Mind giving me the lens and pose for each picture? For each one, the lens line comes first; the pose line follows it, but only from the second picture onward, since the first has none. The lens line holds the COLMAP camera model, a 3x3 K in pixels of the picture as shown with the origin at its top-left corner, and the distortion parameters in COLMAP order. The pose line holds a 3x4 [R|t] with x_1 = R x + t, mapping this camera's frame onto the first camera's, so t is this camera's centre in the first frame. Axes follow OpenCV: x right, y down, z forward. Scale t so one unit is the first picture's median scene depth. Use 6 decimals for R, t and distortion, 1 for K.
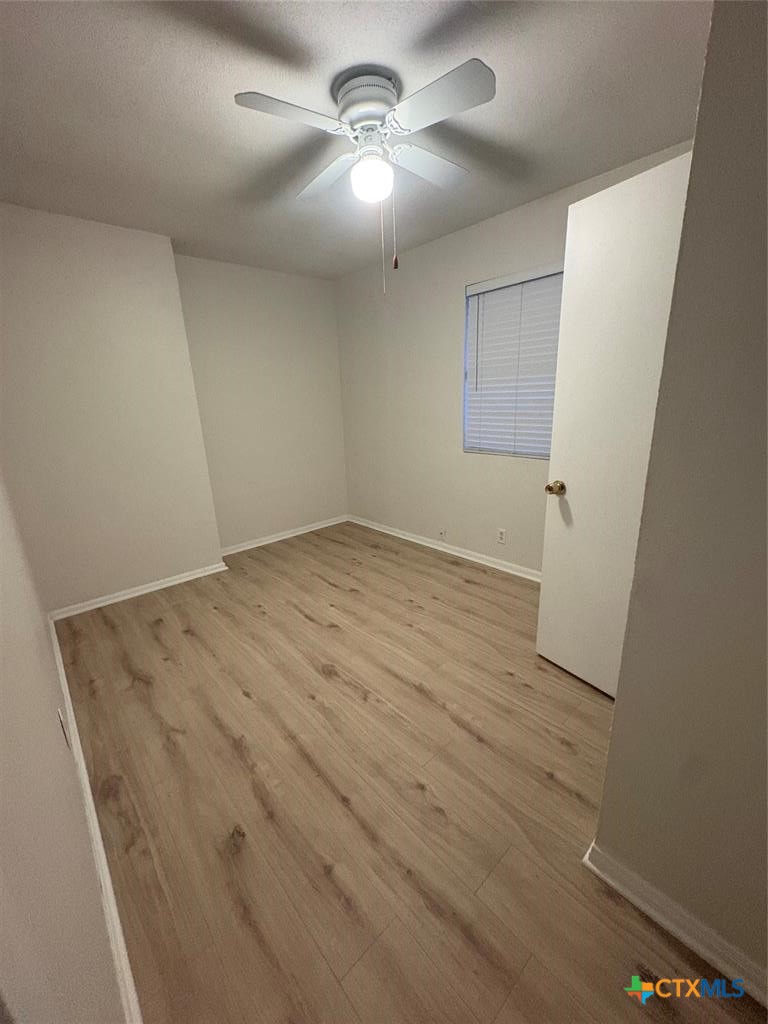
lens RADIAL K [[408.0, 0, 383.5], [0, 408.0, 512.9], [0, 0, 1]] dist [-0.000441, -0.000172]
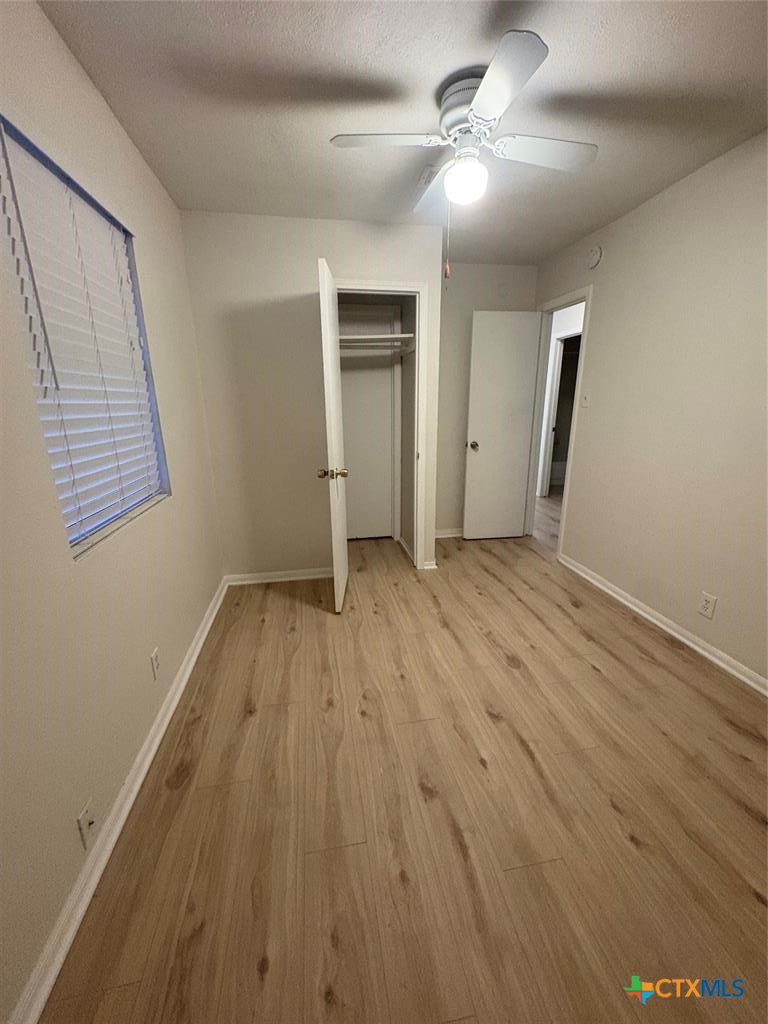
lens RADIAL K [[408.0, 0, 383.5], [0, 408.0, 512.9], [0, 0, 1]] dist [-0.000441, -0.000172]
pose [[-0.846824, -0.099196, 0.522542, -0.356584], [0.186426, 0.864770, 0.466282, -0.478240], [-0.498131, 0.492274, -0.713815, 1.717995]]
